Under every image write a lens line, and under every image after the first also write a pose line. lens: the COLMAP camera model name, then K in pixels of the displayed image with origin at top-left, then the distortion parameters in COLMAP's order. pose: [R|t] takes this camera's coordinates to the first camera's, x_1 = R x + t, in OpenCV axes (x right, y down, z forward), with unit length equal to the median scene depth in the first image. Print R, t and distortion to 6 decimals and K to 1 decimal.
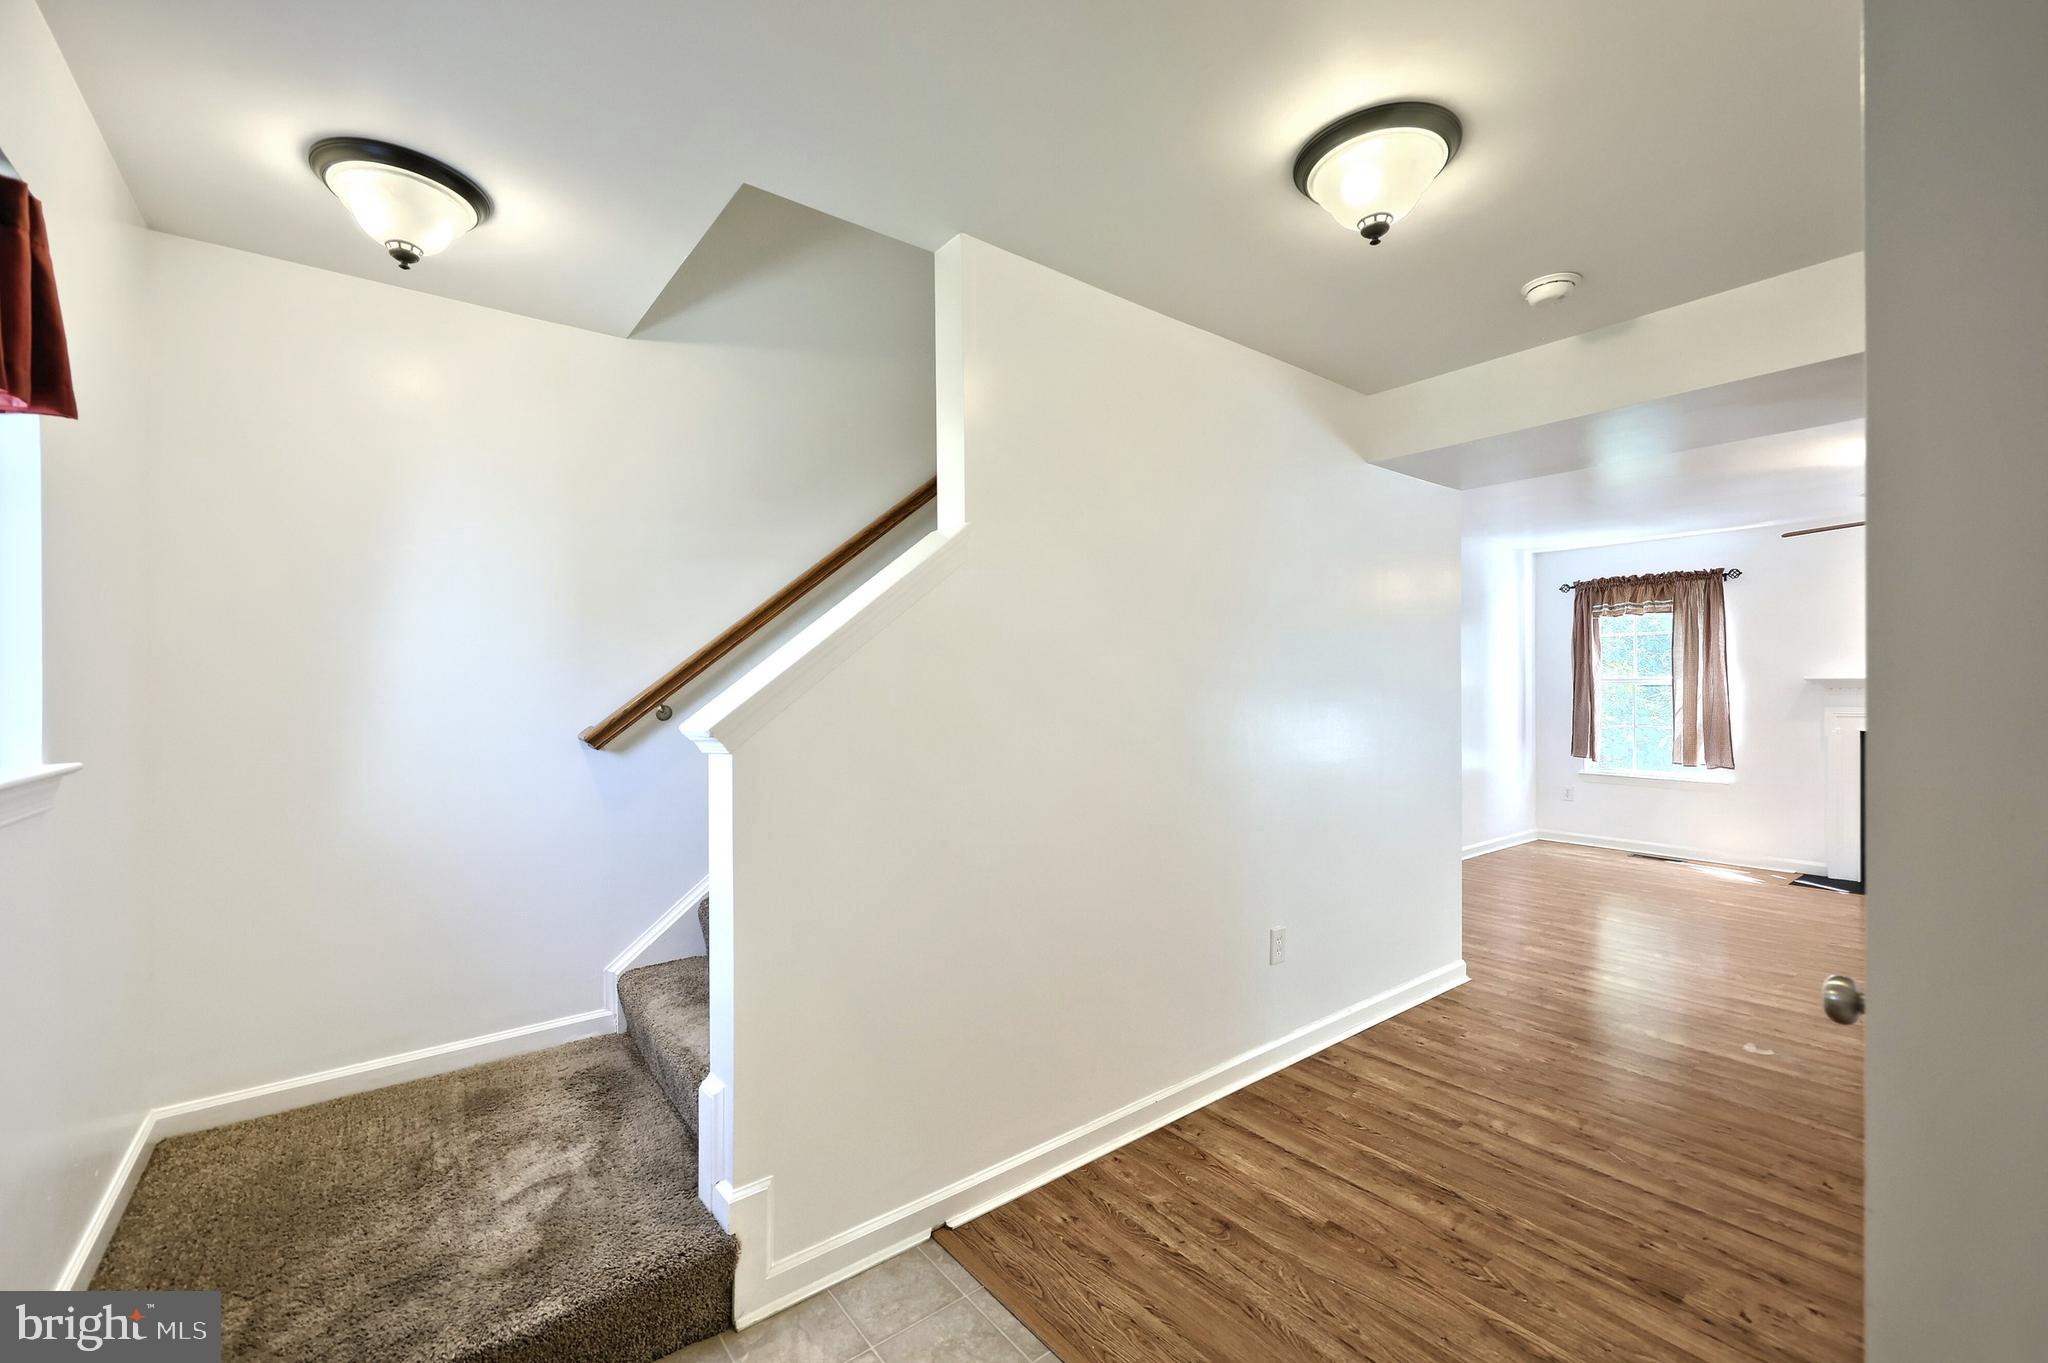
lens RADIAL K [[824.6, 0, 1012.9], [0, 824.6, 679.1], [0, 0, 1]] dist [0.002064, -0.001232]
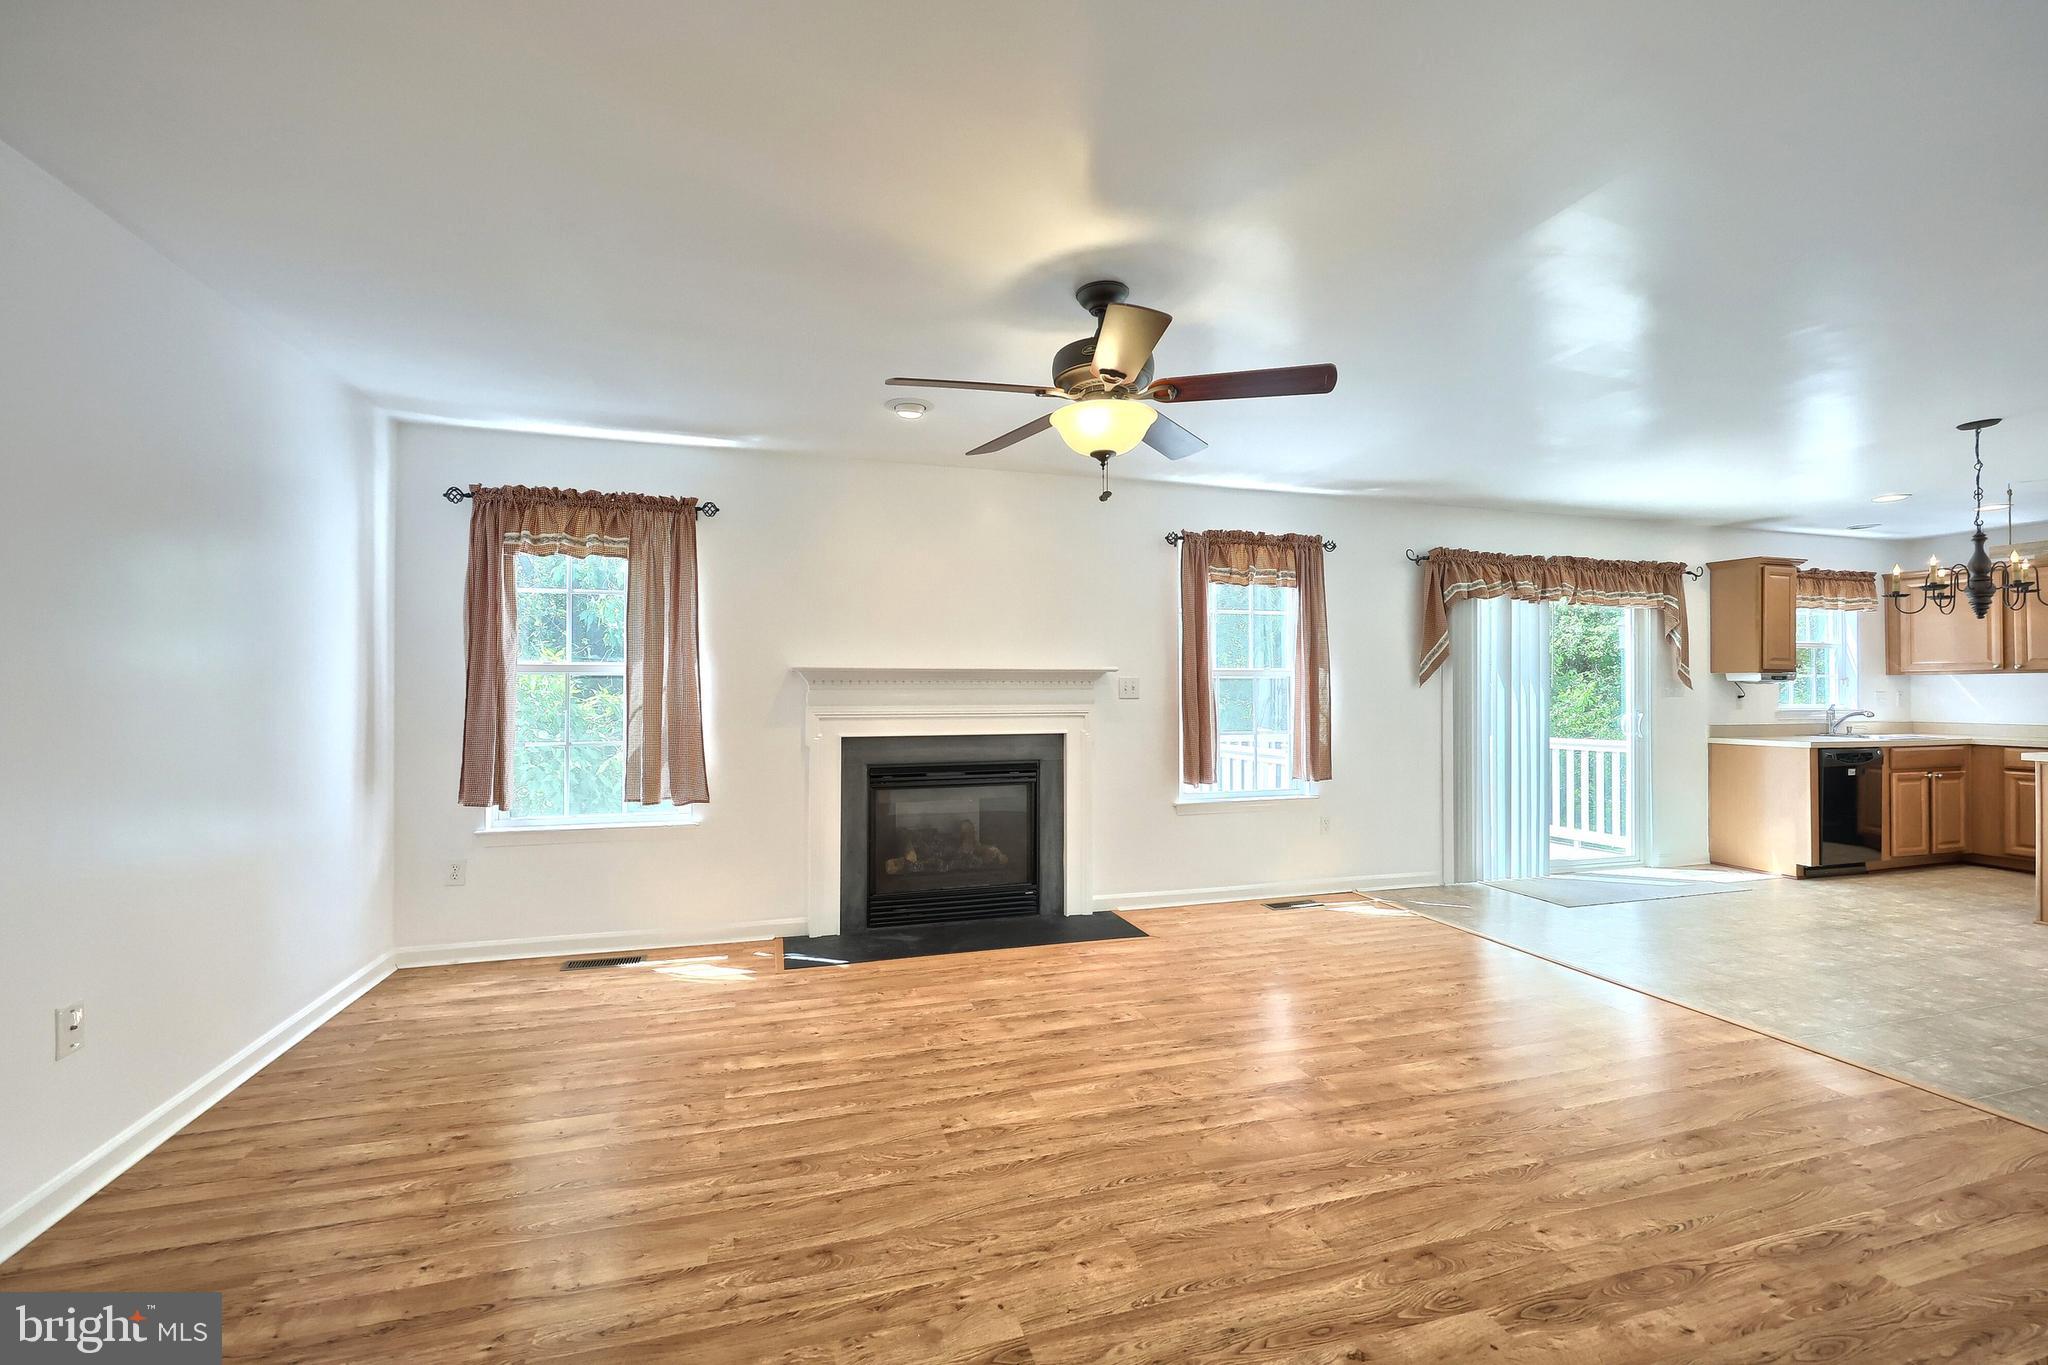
lens RADIAL K [[824.6, 0, 1015.0], [0, 824.6, 685.8], [0, 0, 1]] dist [0.002064, -0.001232]
pose [[0.358800, 0.005927, 0.933396, 0.323490], [-0.005786, 0.999975, -0.004126, 0.015760], [-0.933397, -0.003920, 0.358825, 0.502941]]
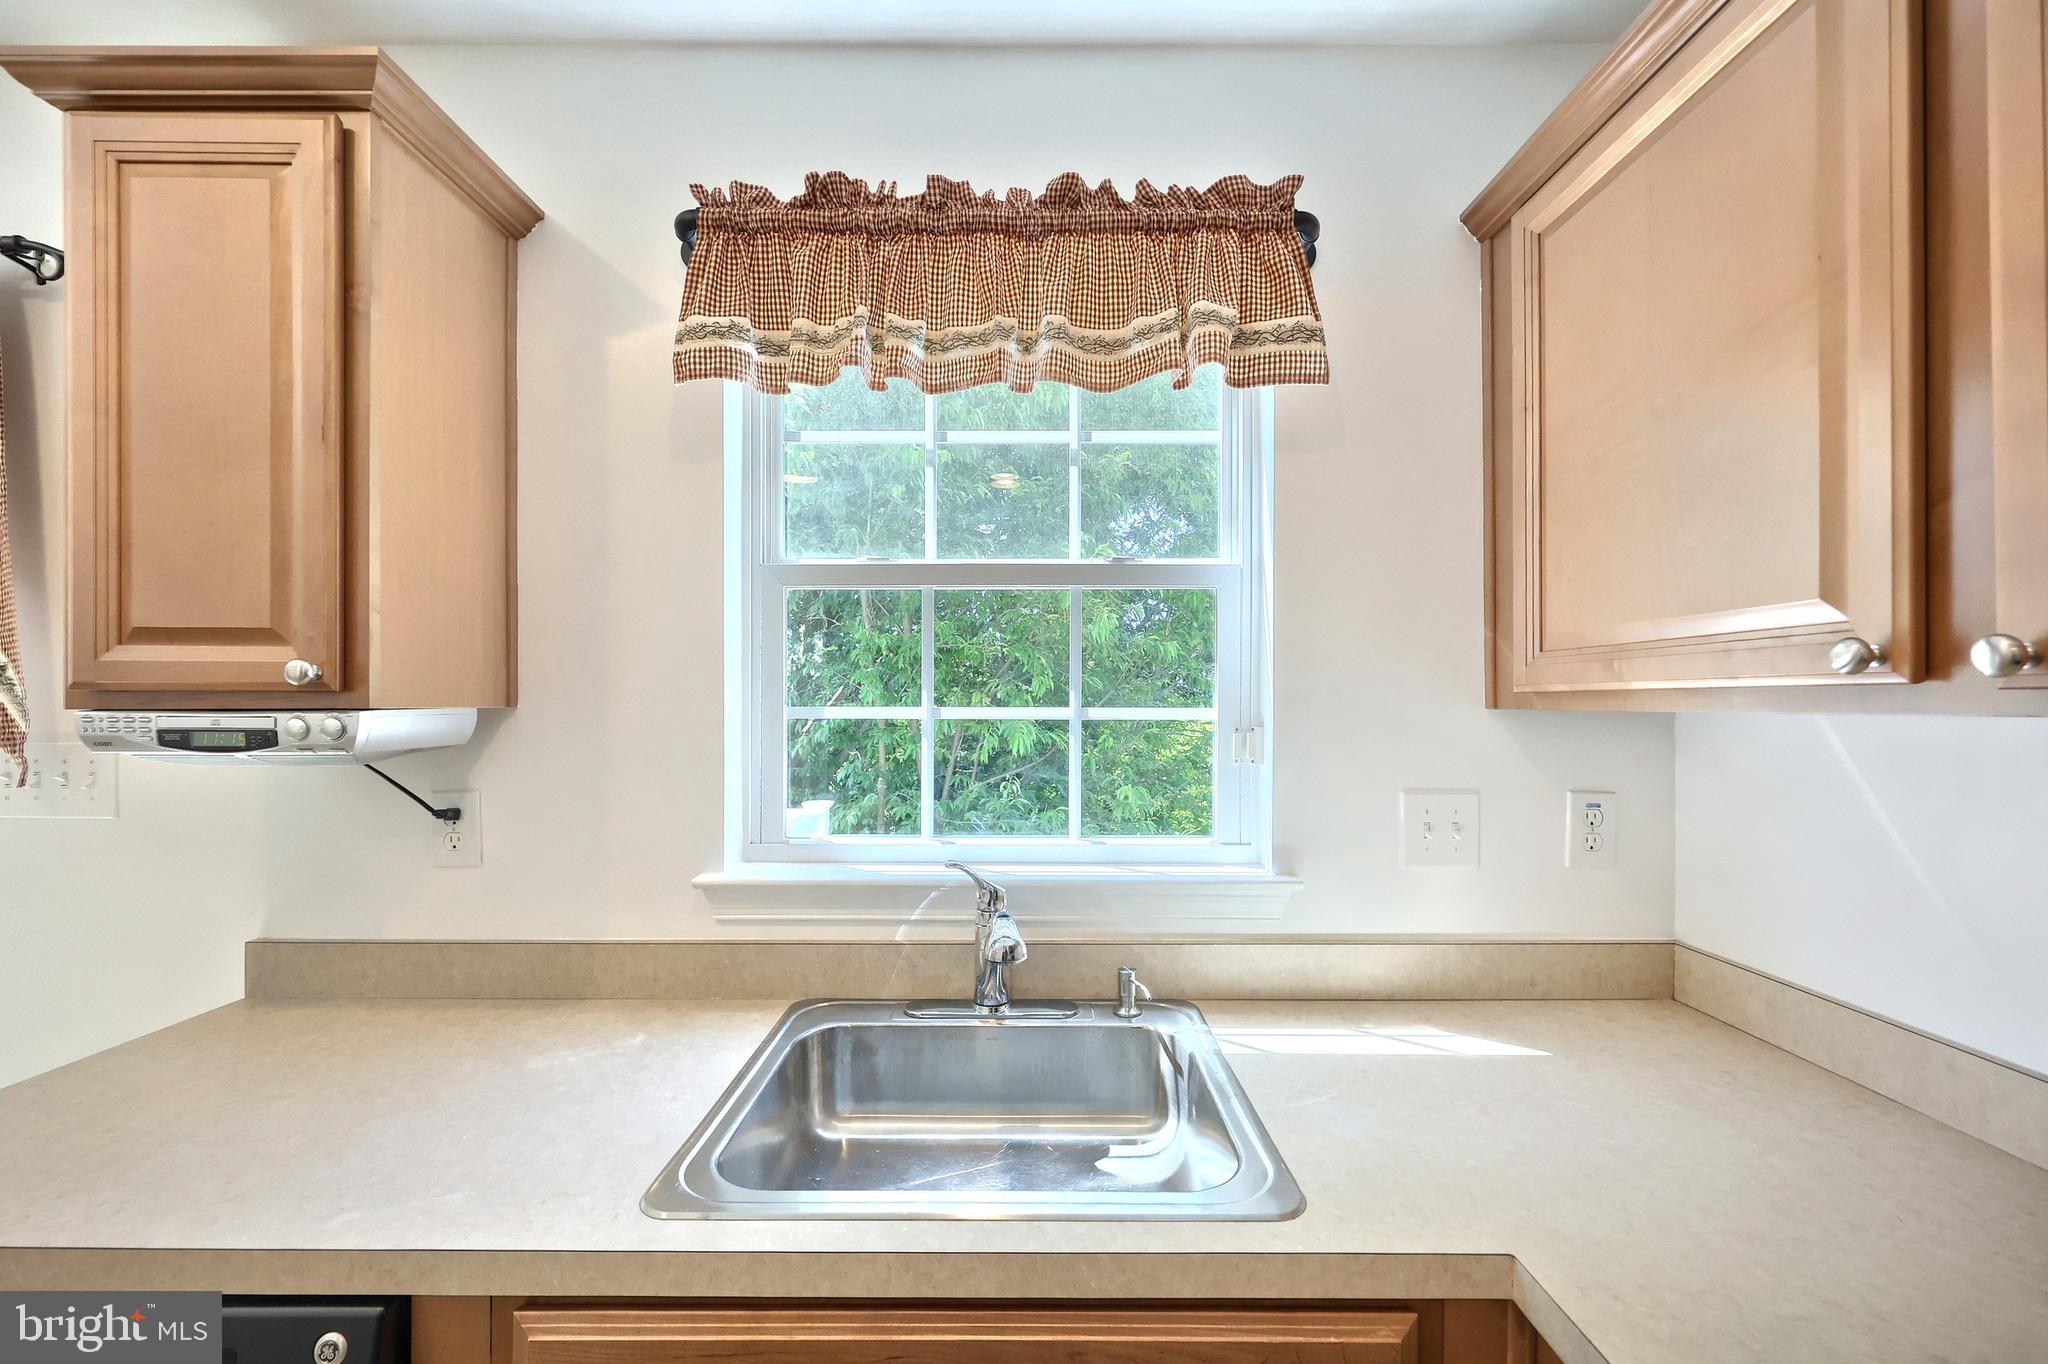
lens RADIAL K [[824.6, 0, 1042.3], [0, 824.6, 700.8], [0, 0, 1]] dist [0.002064, -0.001232]
pose [[0.620243, 0.000073, 0.784410, 1.456613], [-0.004184, 0.999986, 0.003214, -0.010736], [-0.784399, -0.005275, 0.620234, -0.191984]]
